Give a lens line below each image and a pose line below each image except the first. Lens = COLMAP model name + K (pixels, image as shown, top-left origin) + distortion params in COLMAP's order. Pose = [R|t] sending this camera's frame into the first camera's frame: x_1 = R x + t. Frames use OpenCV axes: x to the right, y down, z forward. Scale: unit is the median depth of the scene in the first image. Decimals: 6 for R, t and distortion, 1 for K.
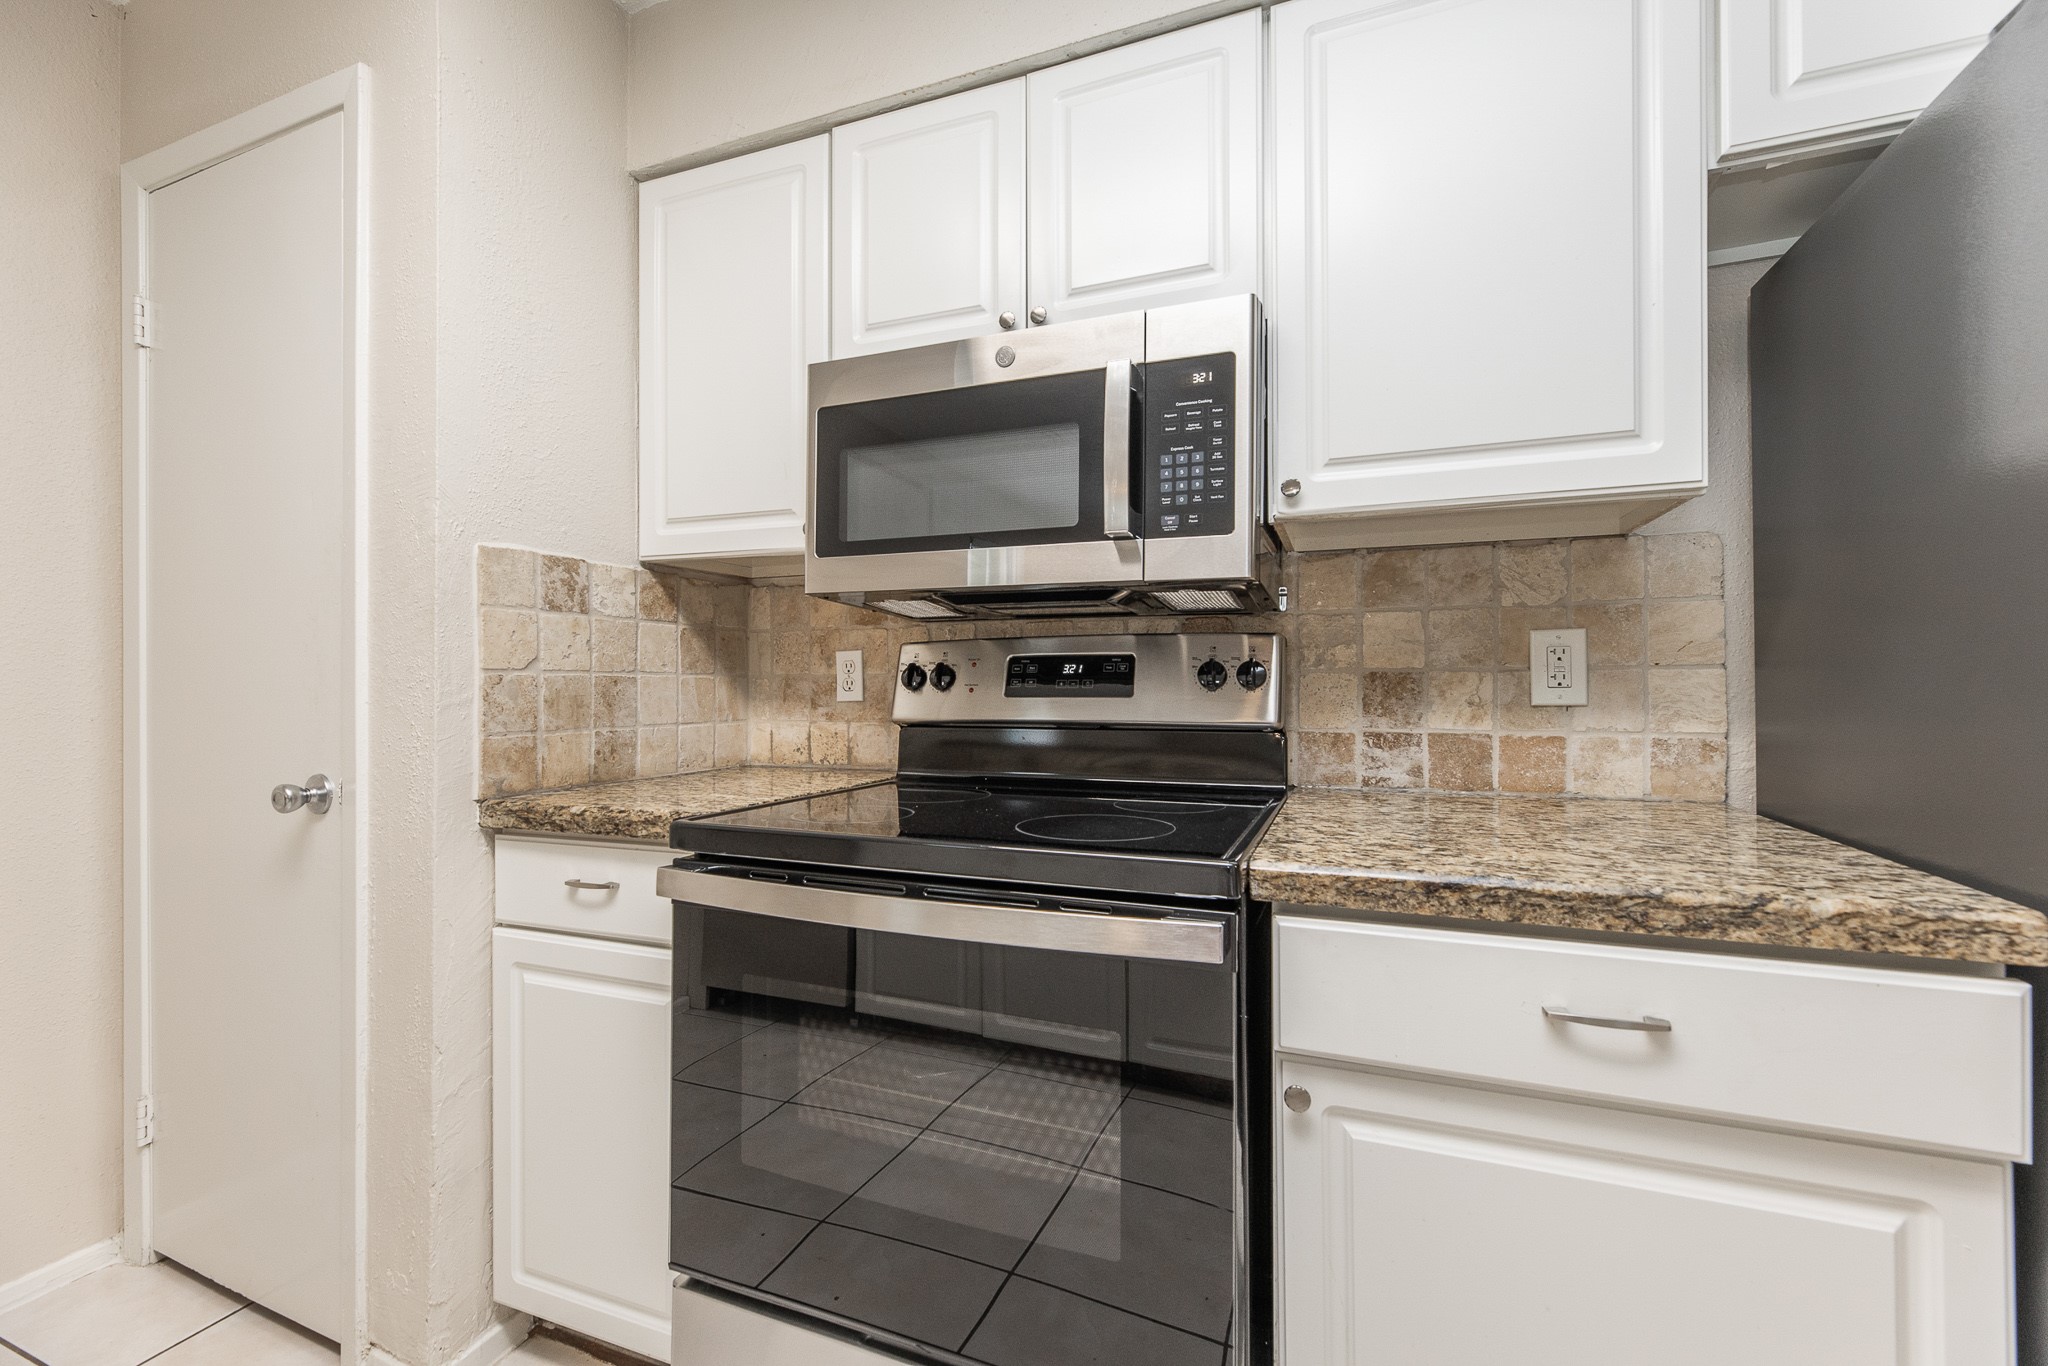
lens RADIAL K [[819.6, 0, 1029.8], [0, 819.6, 680.6], [0, 0, 1]] dist [-0.003581, 0.001204]
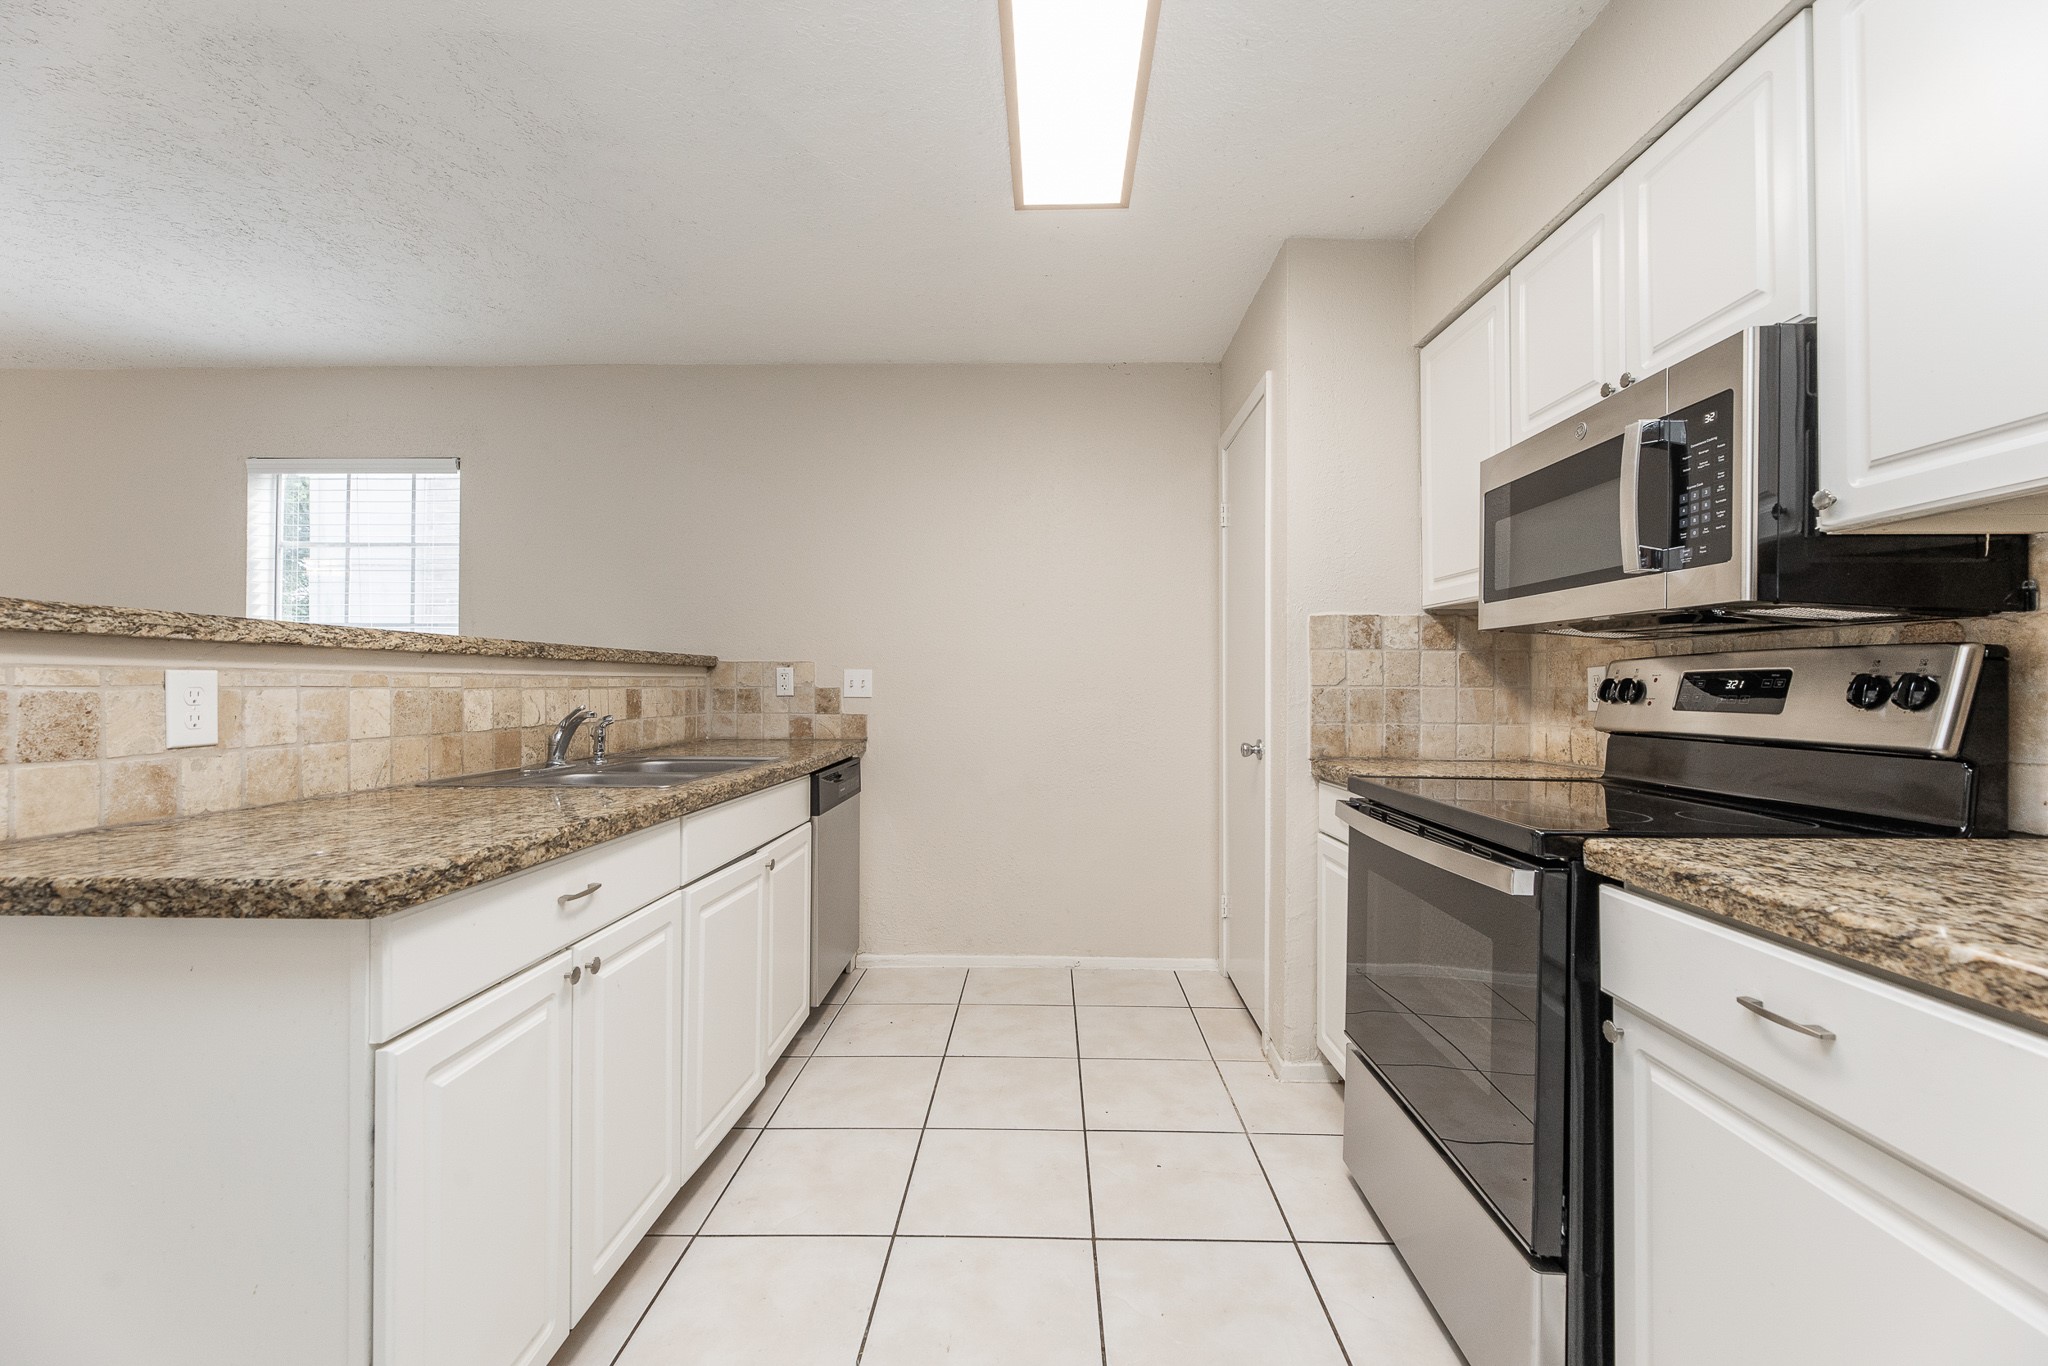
lens RADIAL K [[819.6, 0, 1042.3], [0, 819.6, 680.9], [0, 0, 1]] dist [-0.003581, 0.001204]
pose [[0.354263, -0.003500, -0.935139, 0.771348], [-0.000487, 0.999992, -0.003927, -0.016164], [0.935146, 0.001847, 0.354258, -0.172340]]
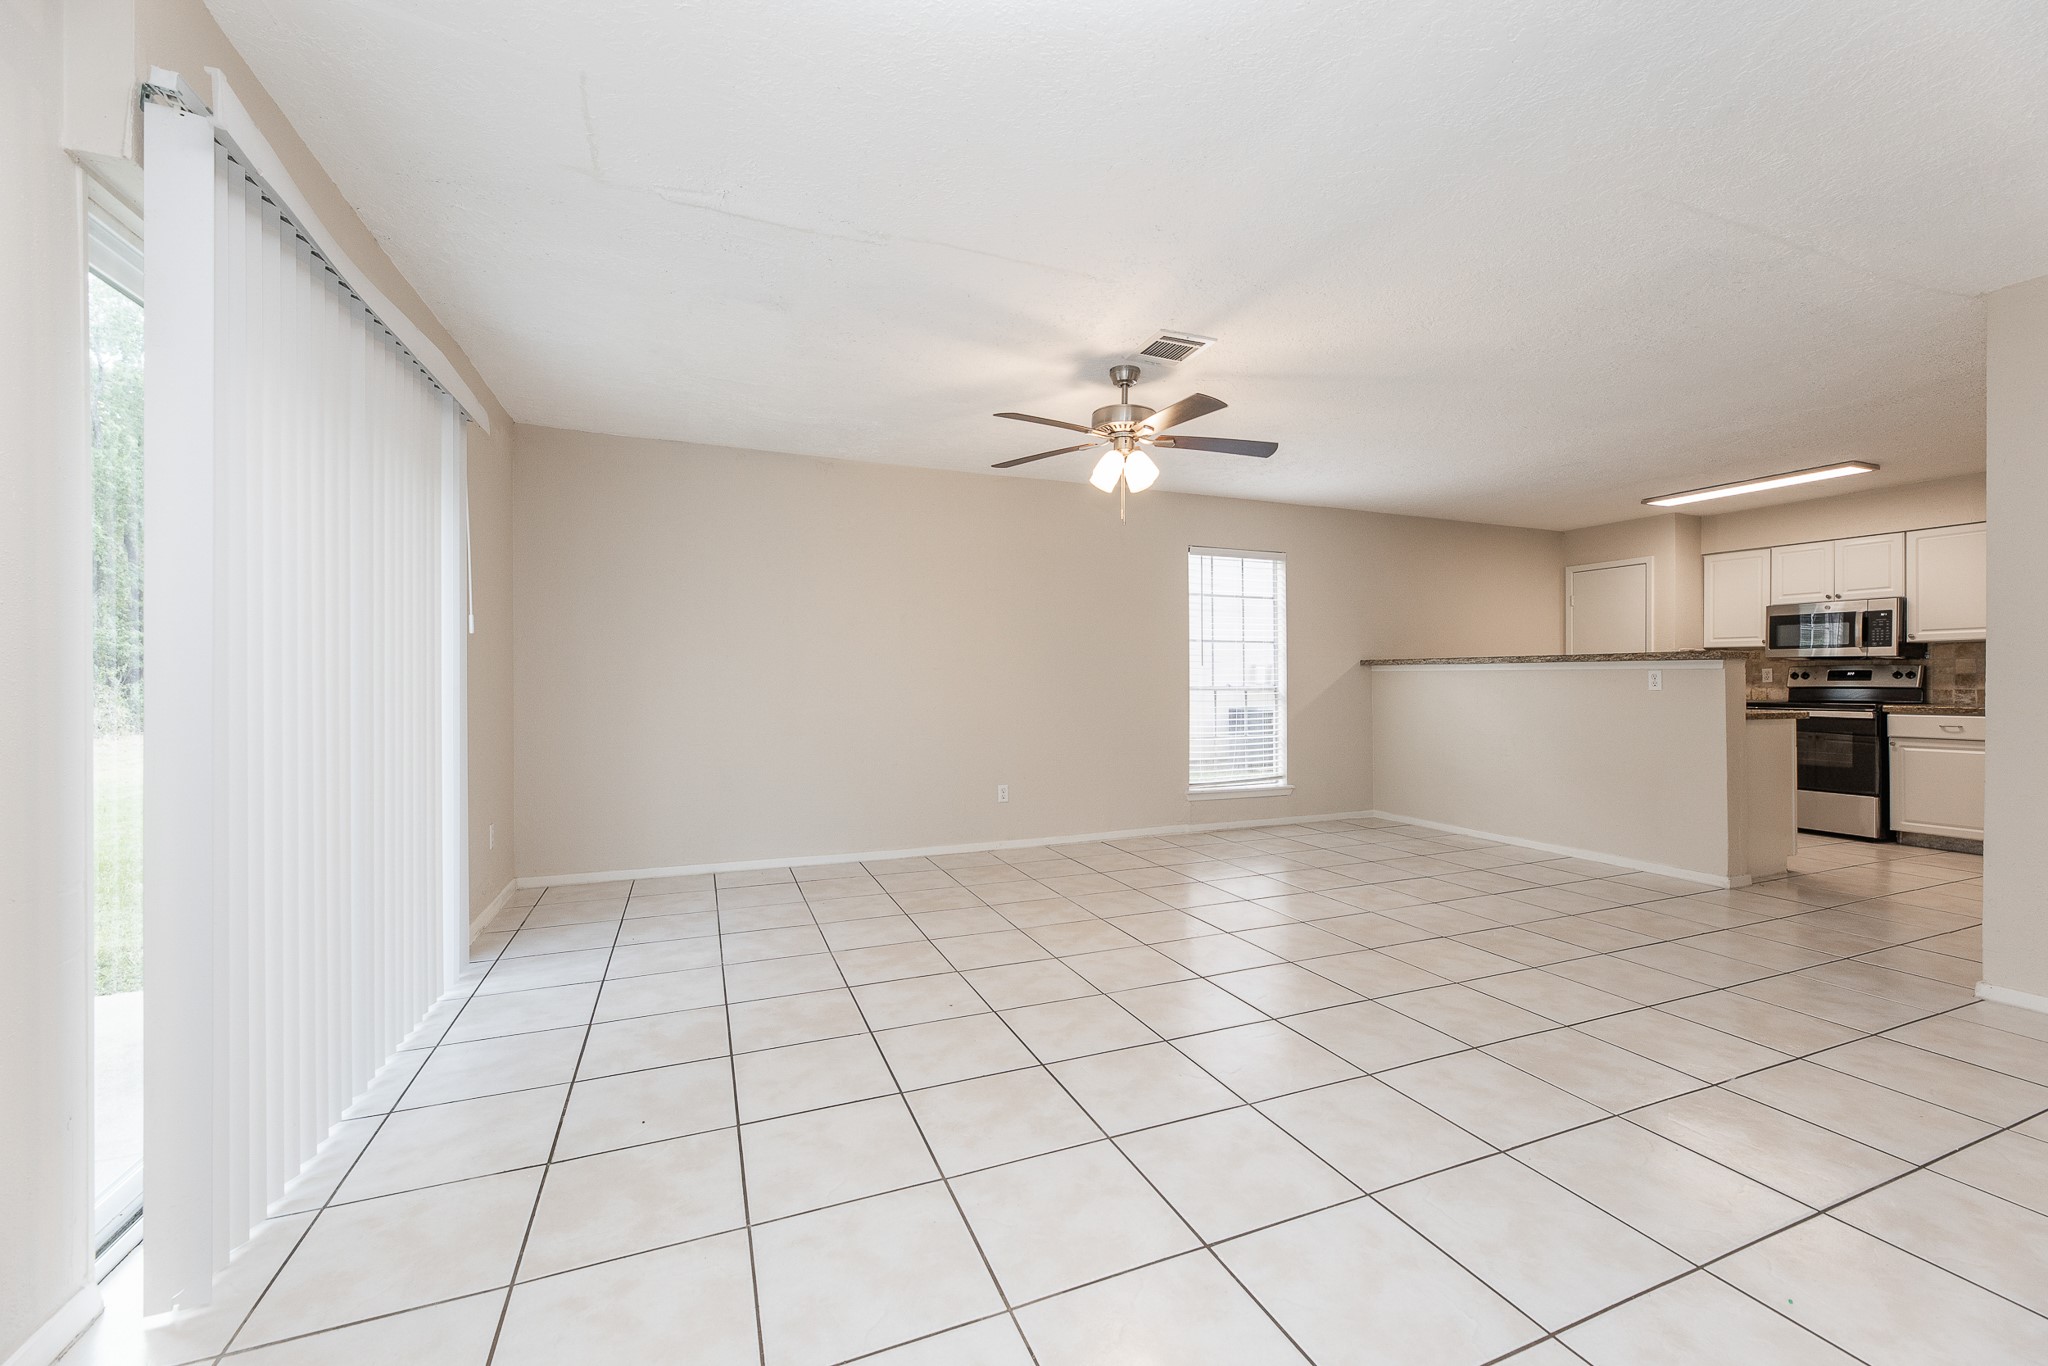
lens RADIAL K [[819.6, 0, 1036.0], [0, 819.6, 682.3], [0, 0, 1]] dist [-0.003581, 0.001204]
pose [[0.699482, 0.001209, -0.714649, 0.136142], [0.001643, 0.999993, 0.003300, 0.009726], [0.714648, -0.003482, 0.699476, -5.157667]]
